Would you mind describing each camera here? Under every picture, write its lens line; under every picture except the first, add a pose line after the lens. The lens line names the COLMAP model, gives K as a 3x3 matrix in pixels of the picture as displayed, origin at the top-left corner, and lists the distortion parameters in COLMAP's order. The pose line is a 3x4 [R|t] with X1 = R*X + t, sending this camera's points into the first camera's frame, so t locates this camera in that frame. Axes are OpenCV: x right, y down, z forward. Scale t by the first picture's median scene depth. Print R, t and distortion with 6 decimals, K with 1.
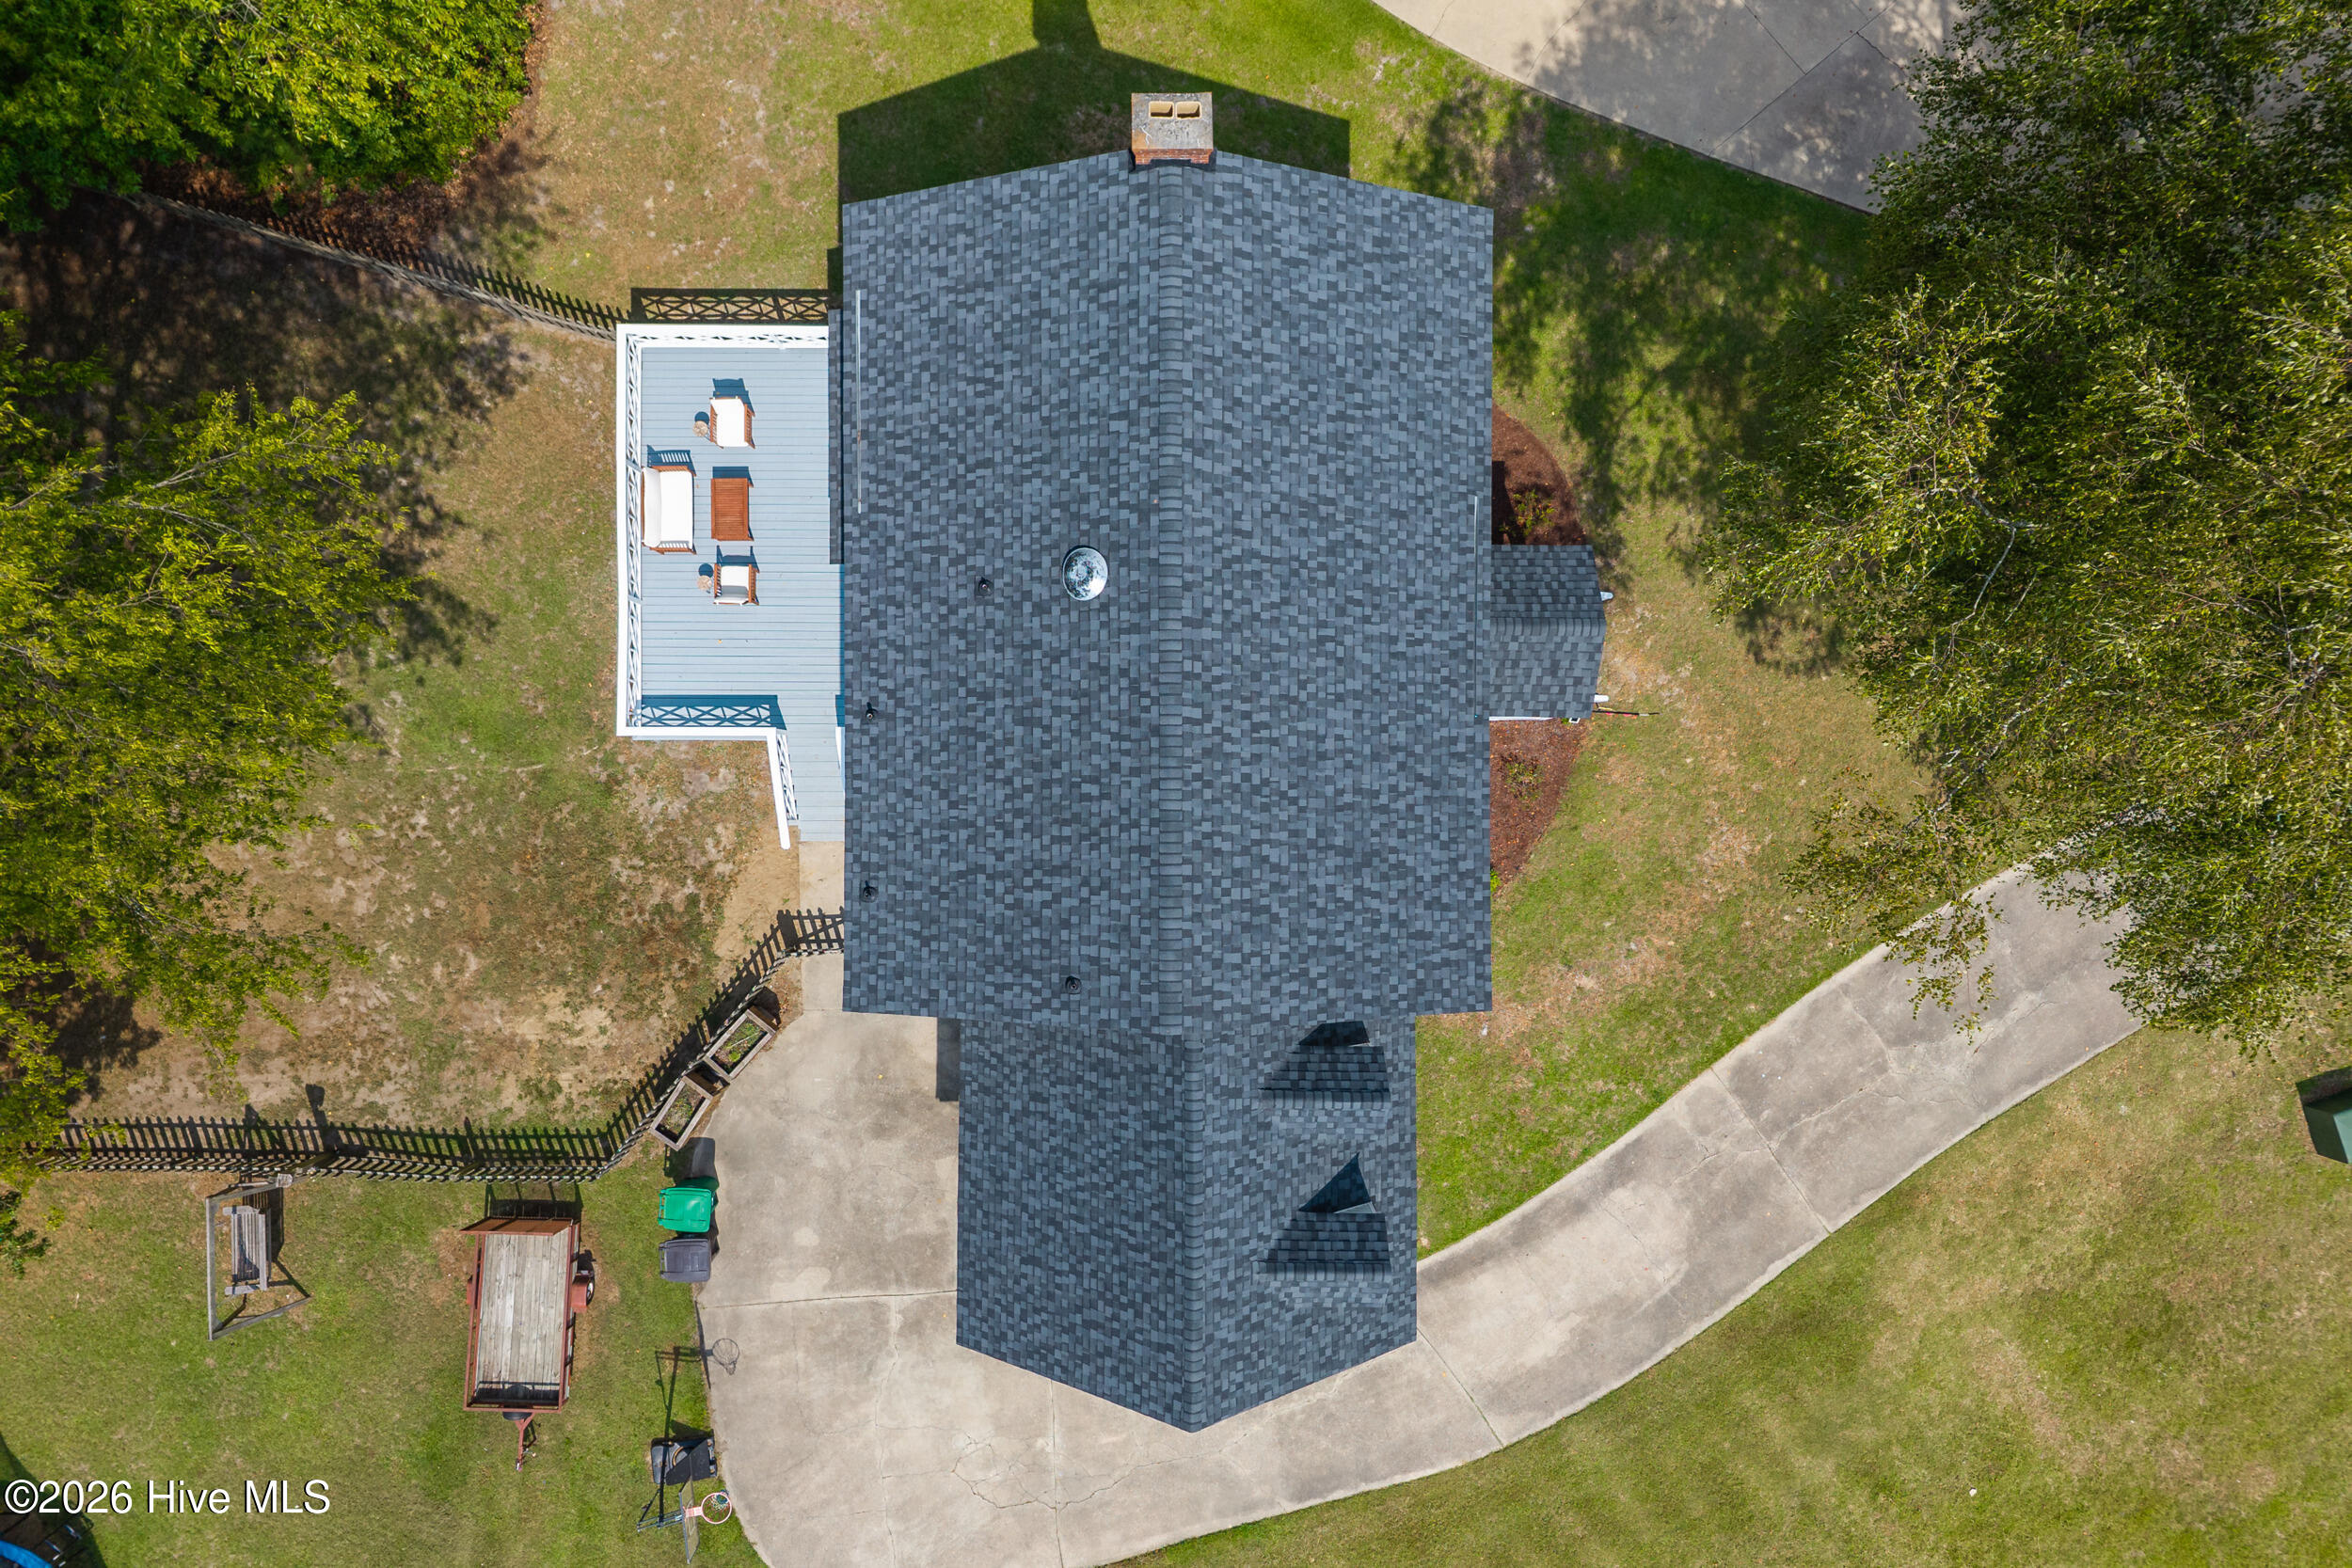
lens RADIAL K [[1569.0, 0, 1159.2], [0, 1569.0, 724.7], [0, 0, 1]] dist [-0.000001, -0.001030]
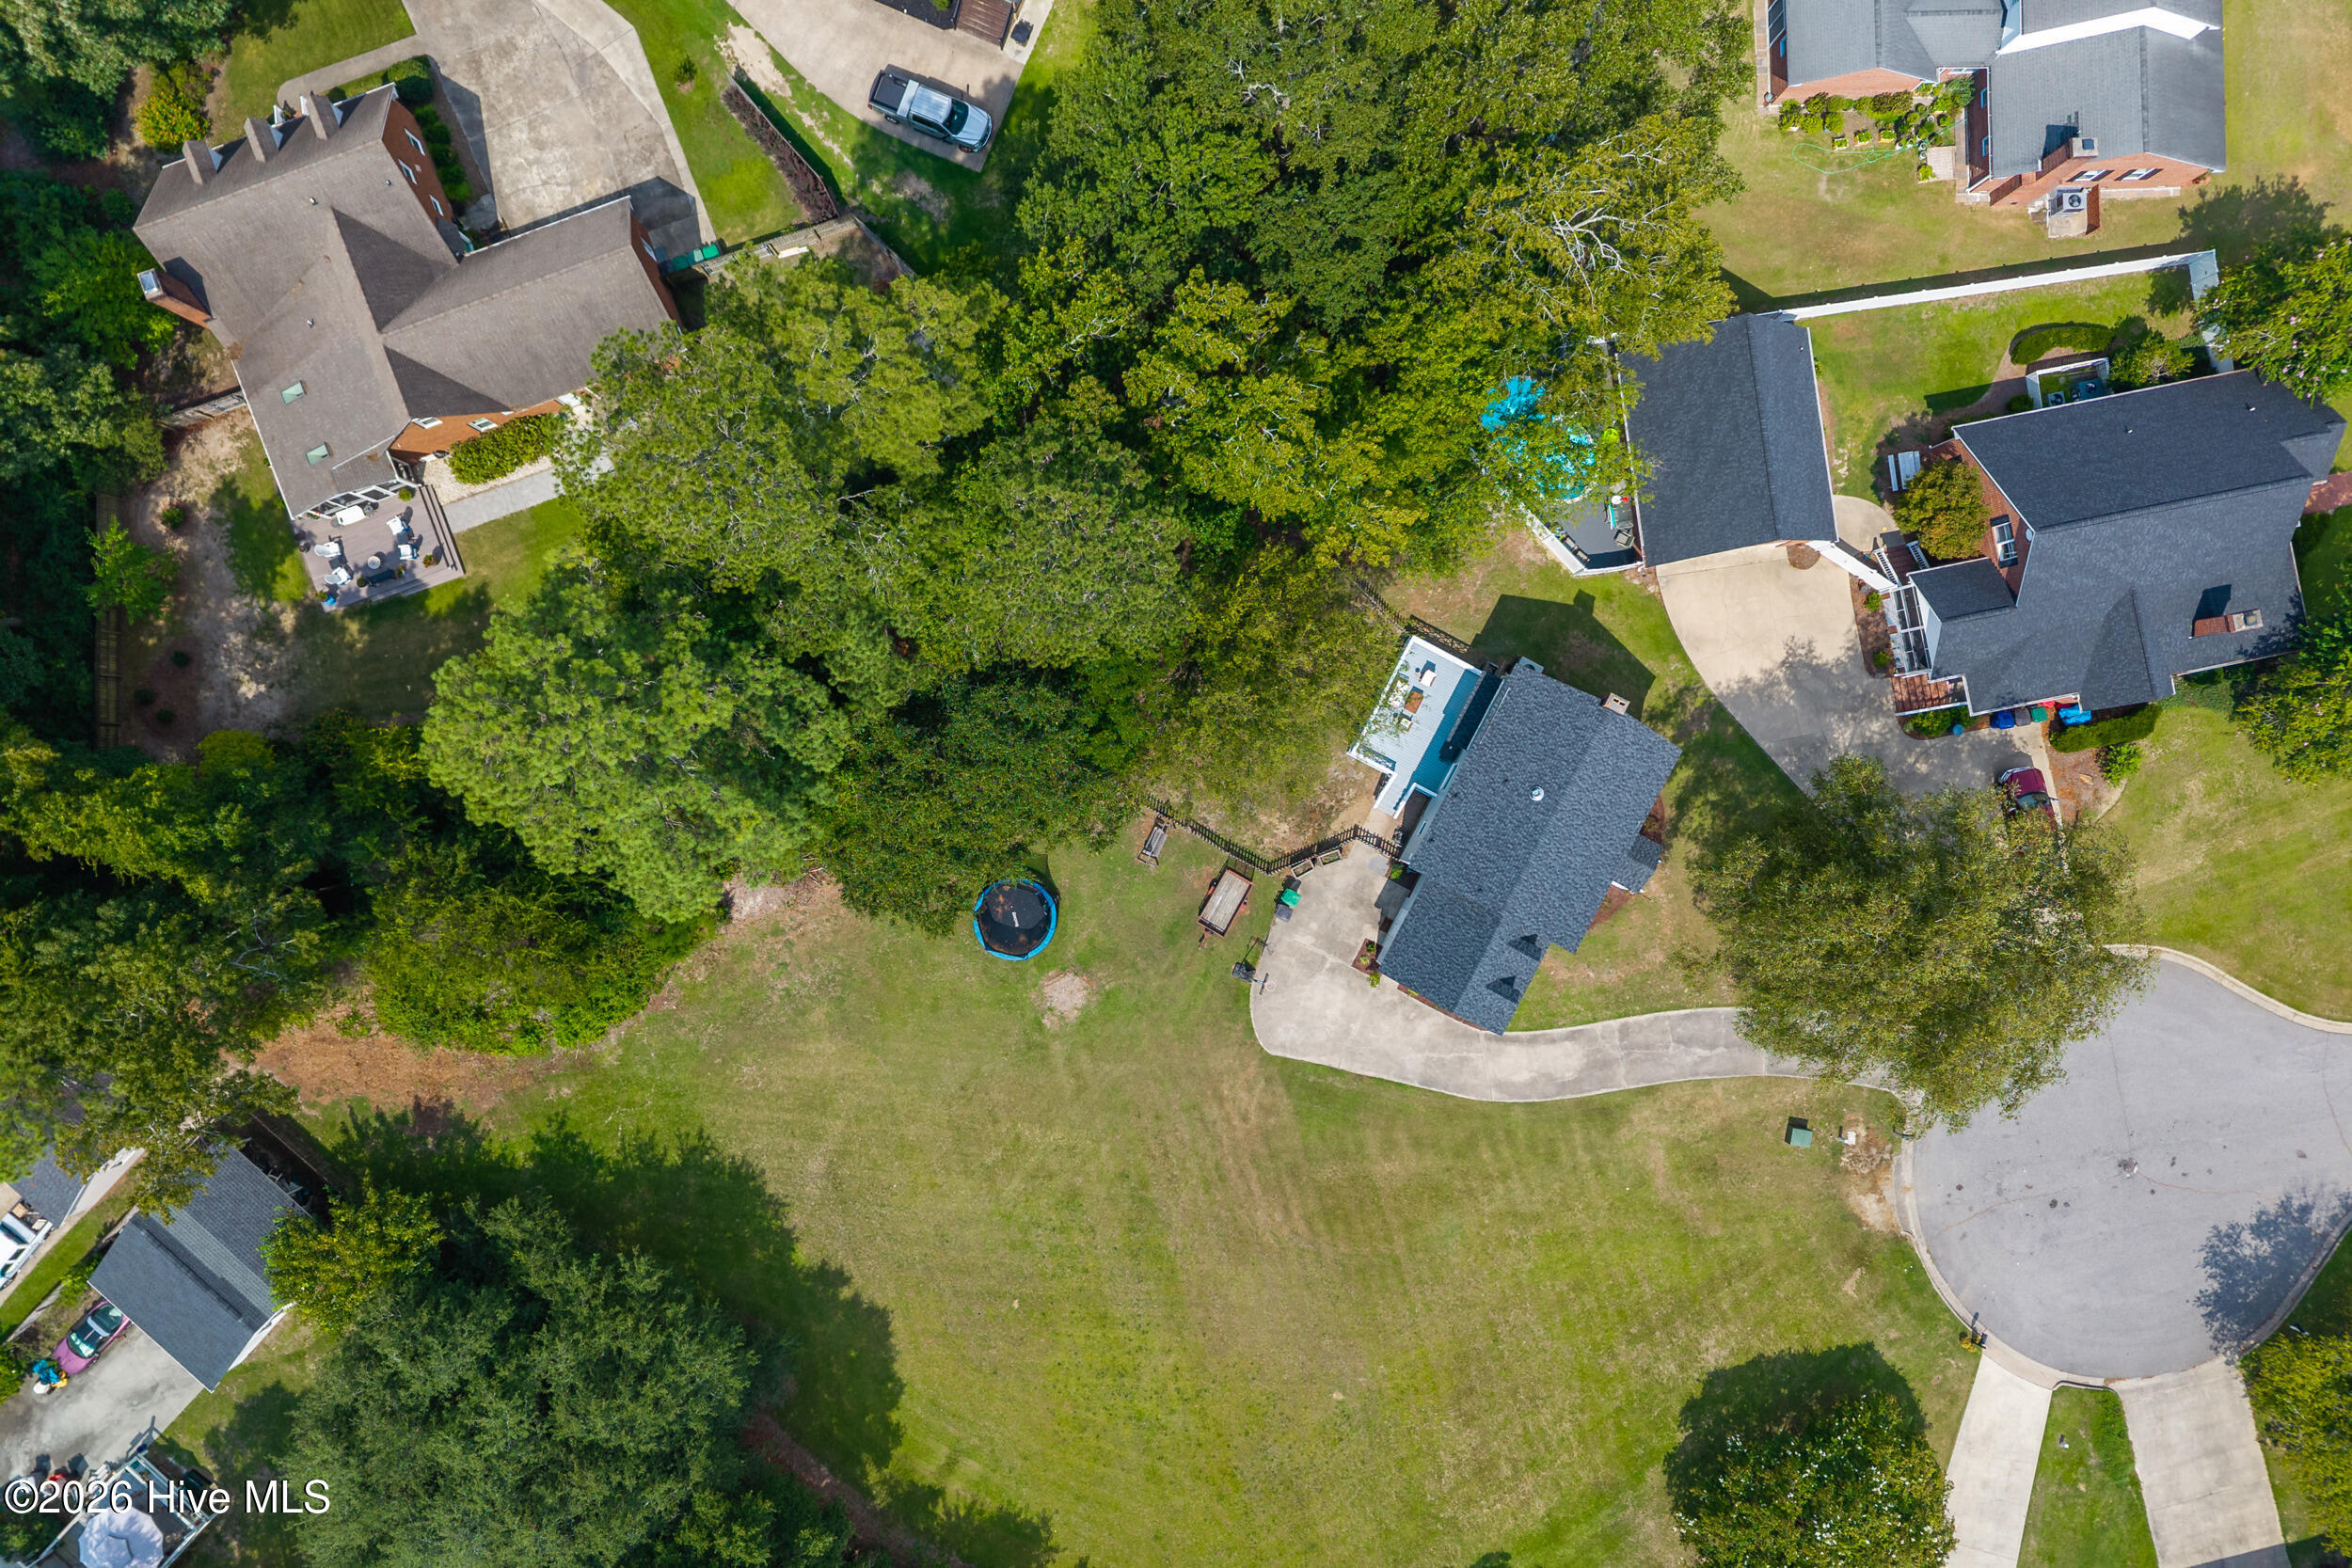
lens RADIAL K [[1569.0, 0, 1159.2], [0, 1569.0, 724.7], [0, 0, 1]] dist [-0.000001, -0.001030]
pose [[0.885227, 0.464760, -0.019275, -0.601277], [-0.464862, 0.885383, -0.000951, 0.129078], [0.016624, 0.009802, 0.999814, -1.946634]]
